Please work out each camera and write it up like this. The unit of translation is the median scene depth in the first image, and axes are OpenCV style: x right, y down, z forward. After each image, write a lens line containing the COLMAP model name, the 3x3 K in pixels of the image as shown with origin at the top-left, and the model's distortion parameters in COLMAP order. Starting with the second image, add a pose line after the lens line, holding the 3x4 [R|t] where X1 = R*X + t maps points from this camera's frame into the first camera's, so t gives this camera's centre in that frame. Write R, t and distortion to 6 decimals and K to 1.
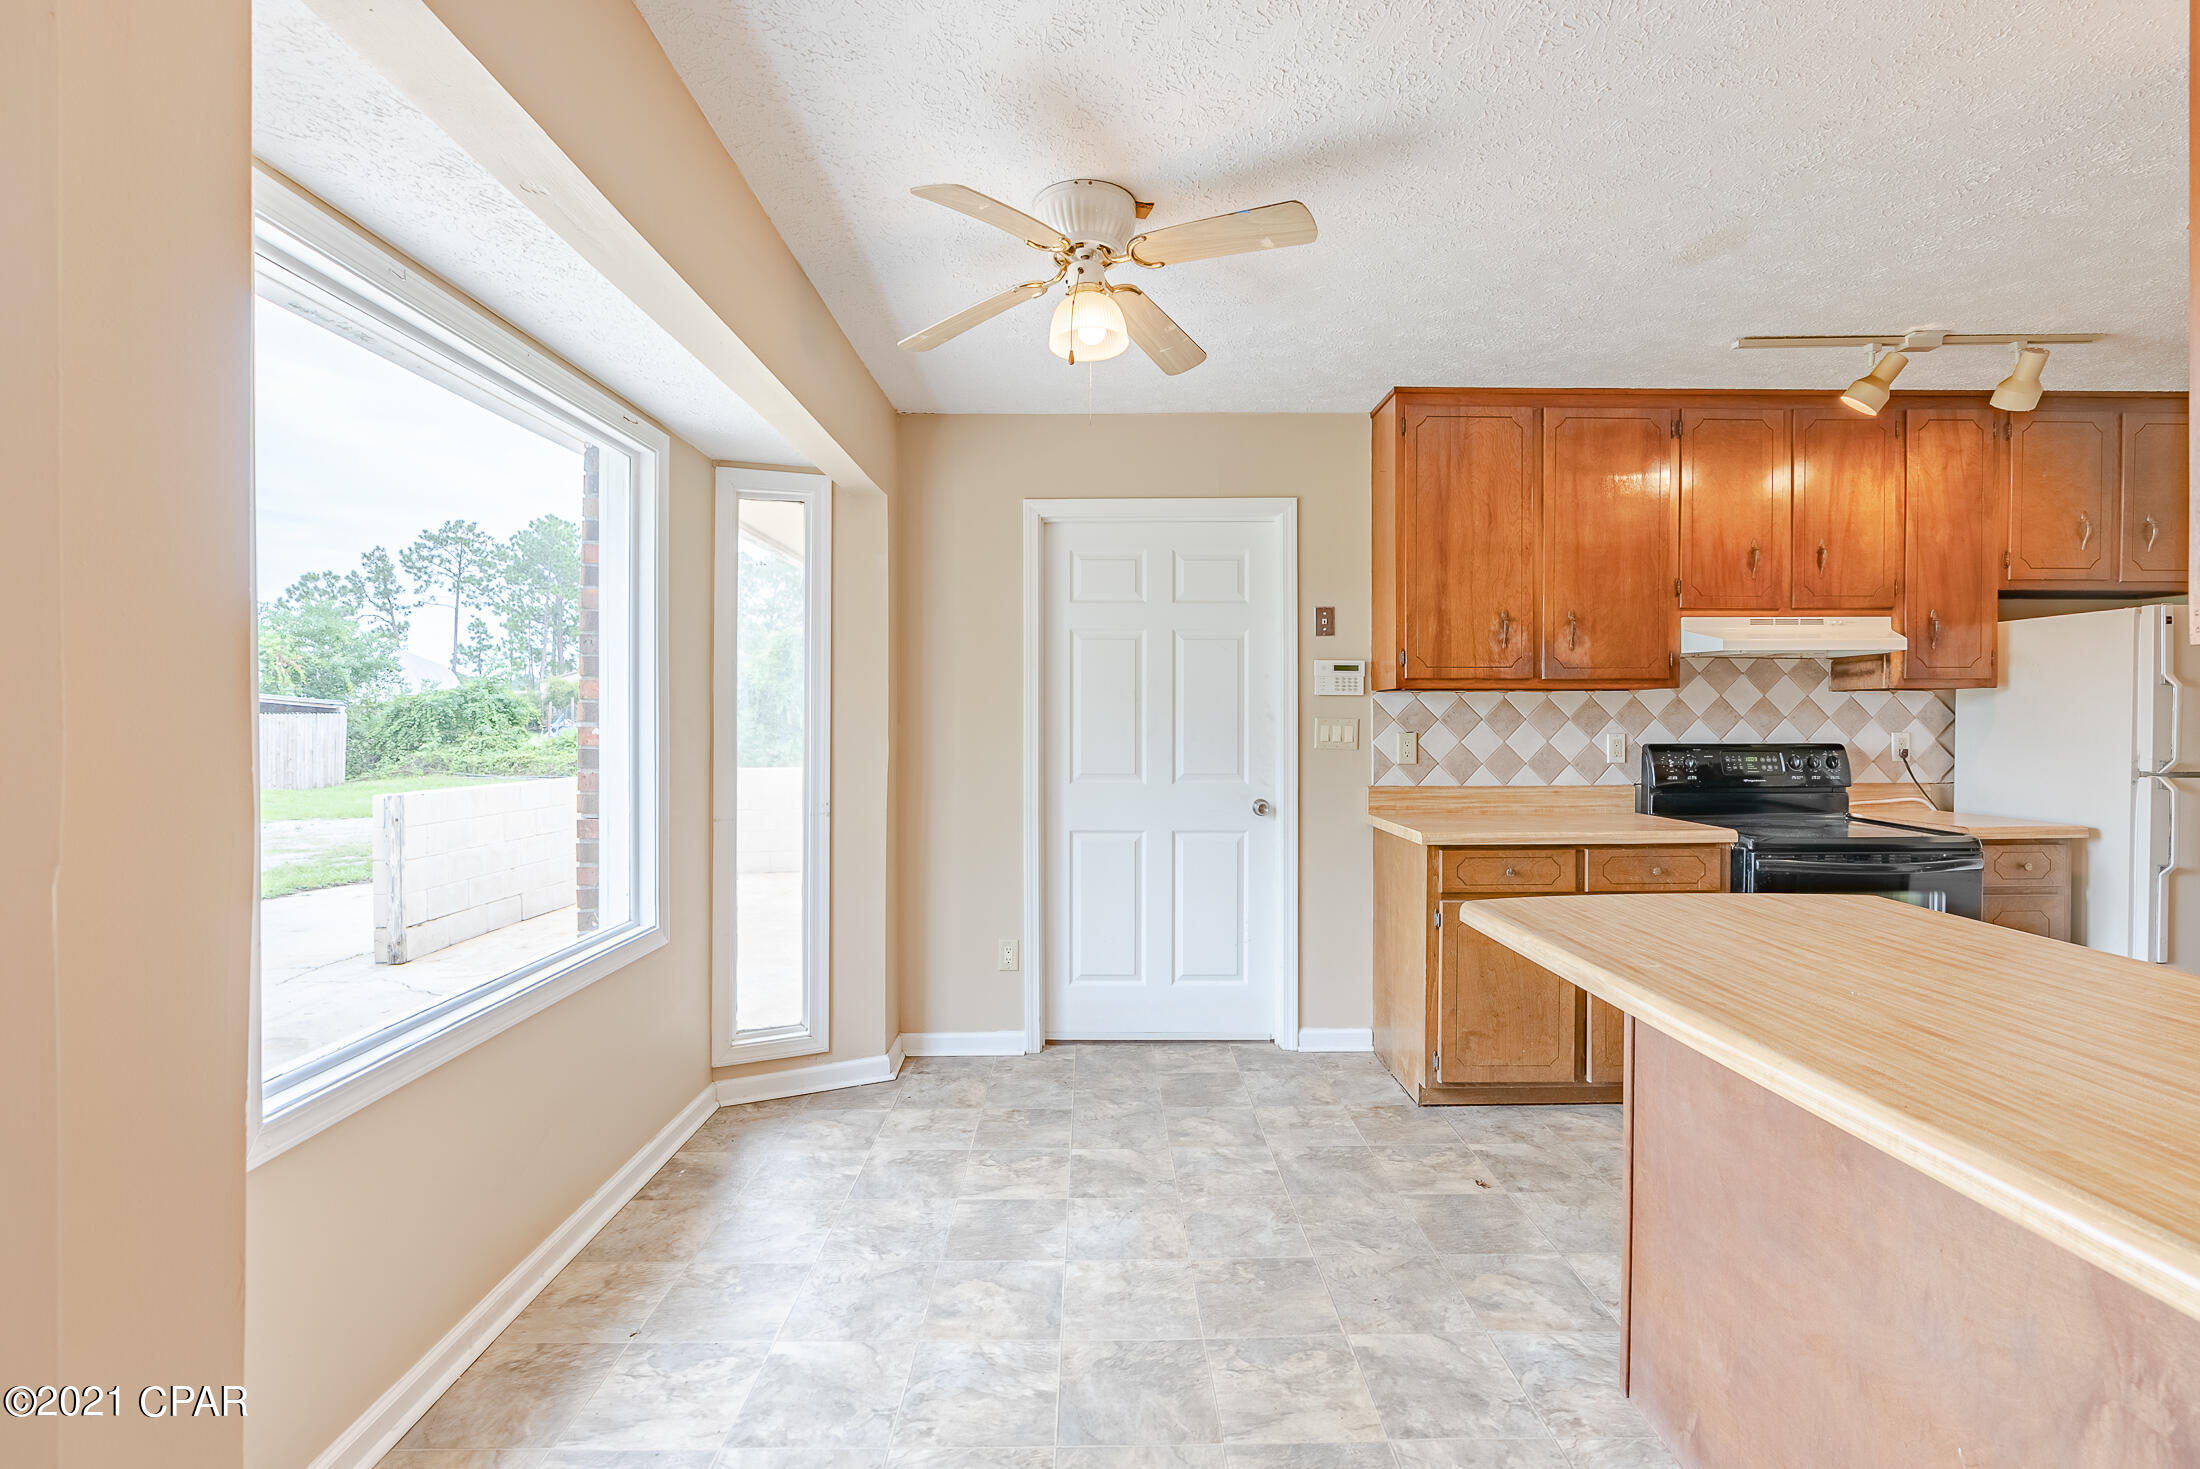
lens RADIAL K [[1005.4, 0, 1100.0], [0, 1005.4, 734.5], [0, 0, 1]] dist [-0.002985, -0.000190]
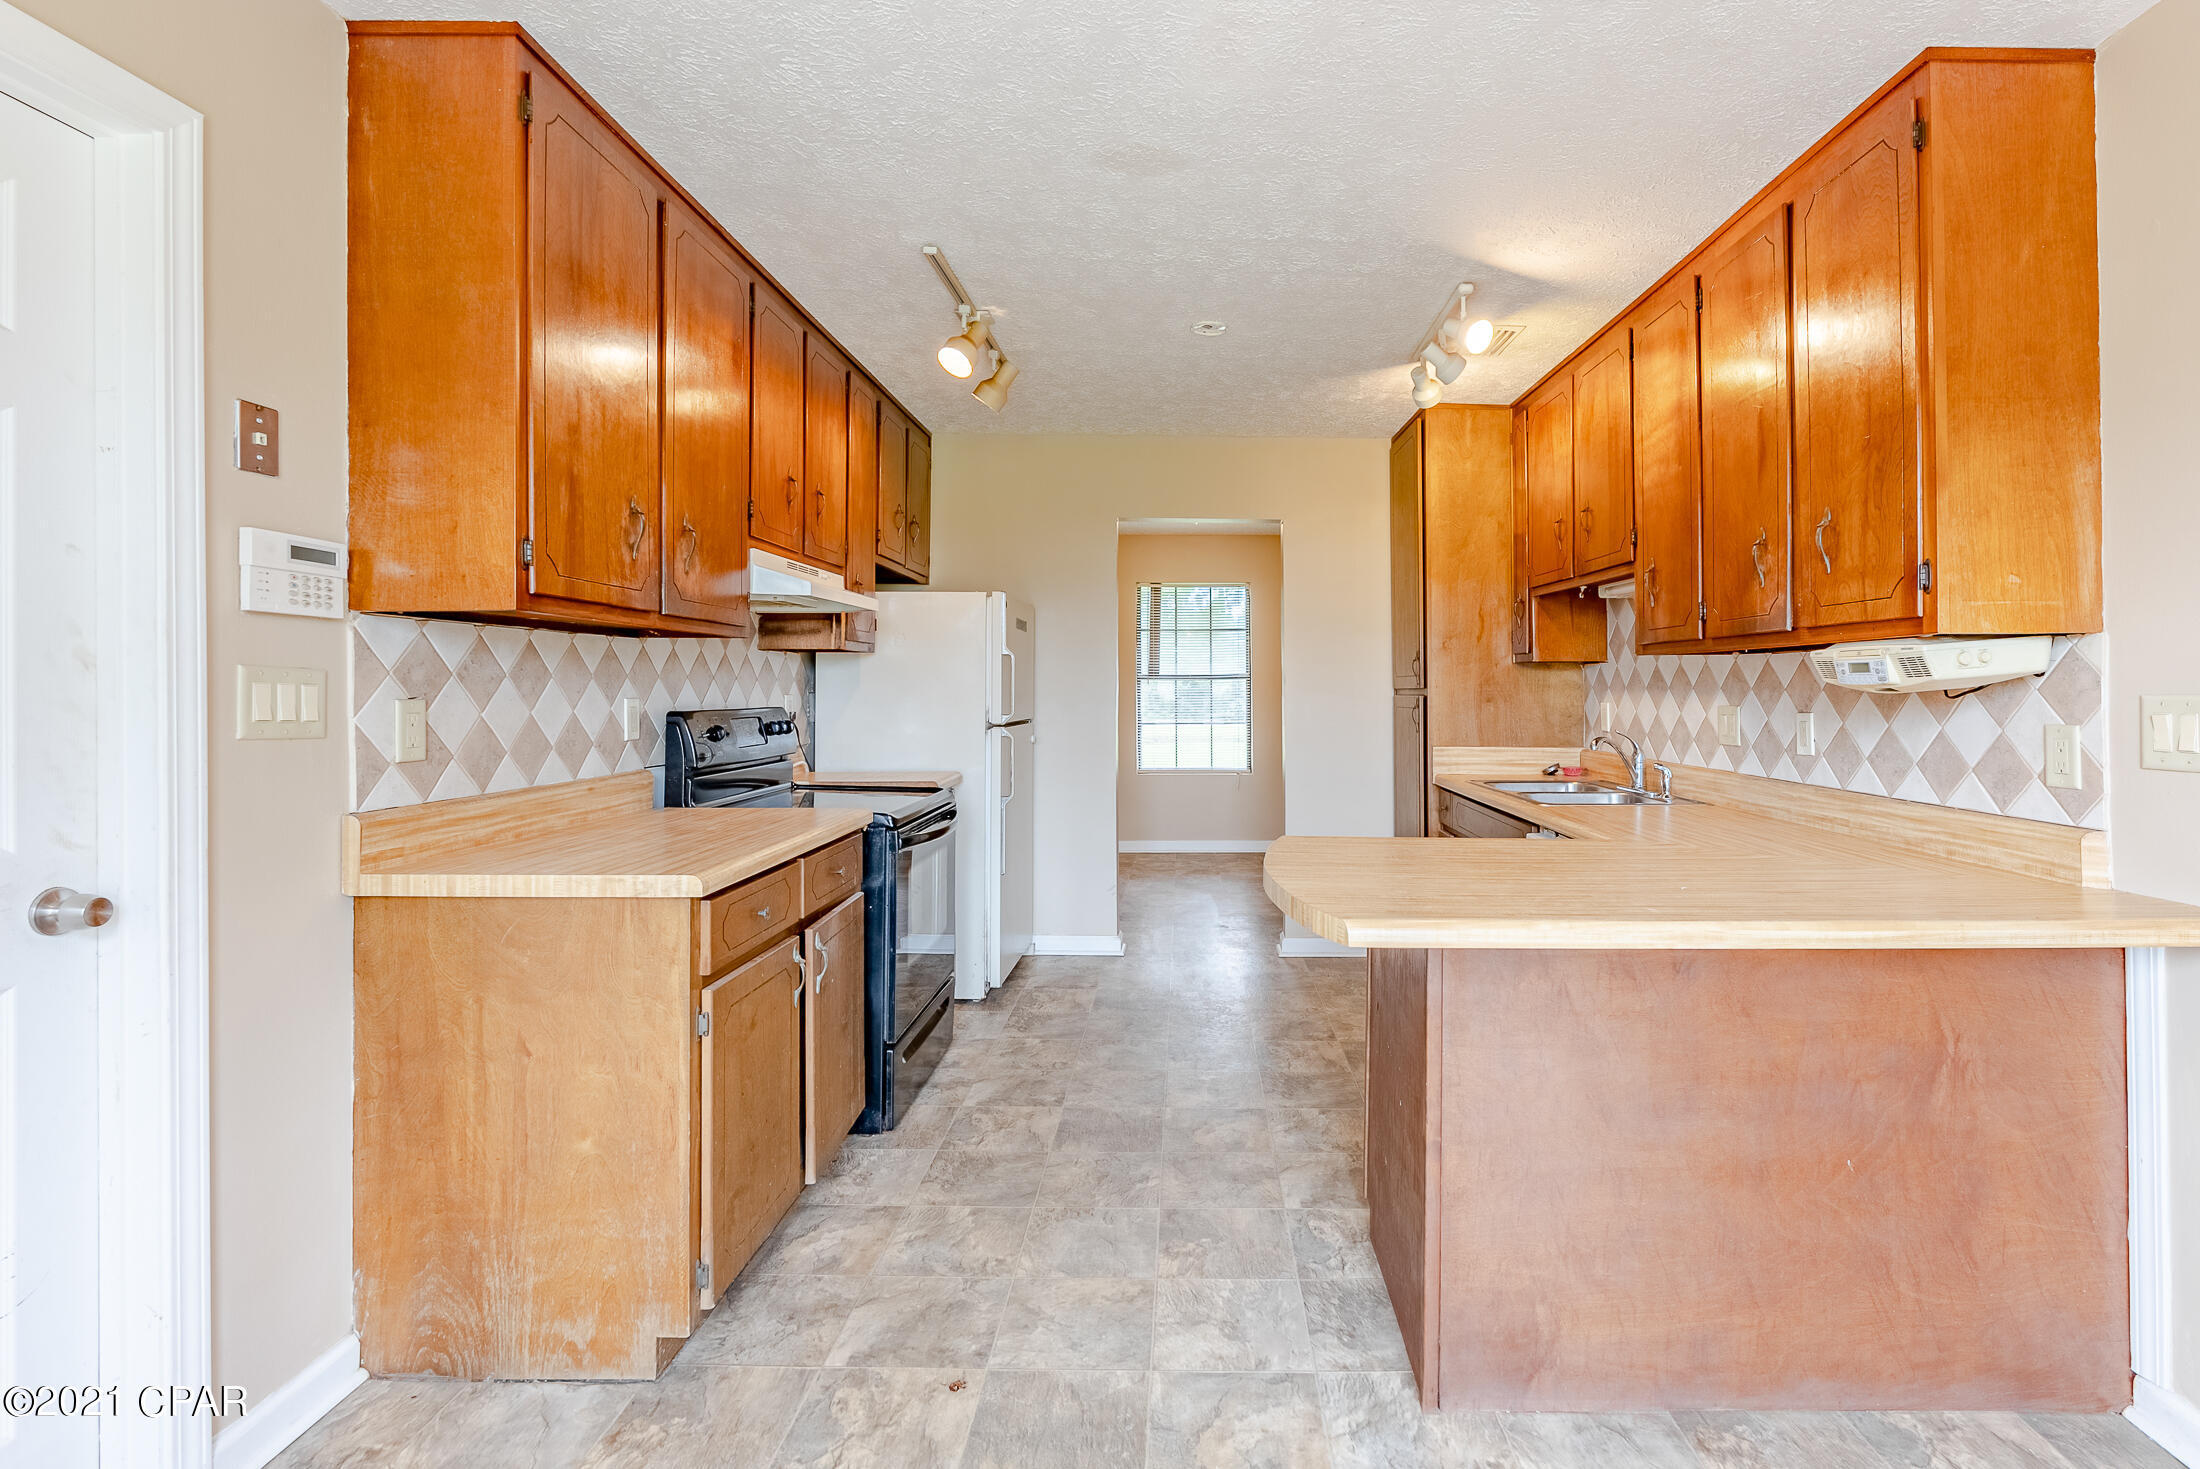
lens RADIAL K [[1078.5, 0, 1104.9], [0, 1078.5, 683.8], [0, 0, 1]] dist [-0.004701, -0.000661]
pose [[0.001270, 0.007488, 0.999971, -0.252568], [0.014429, 0.999868, -0.007505, -0.000522], [-0.999895, 0.014438, 0.001162, 0.707340]]
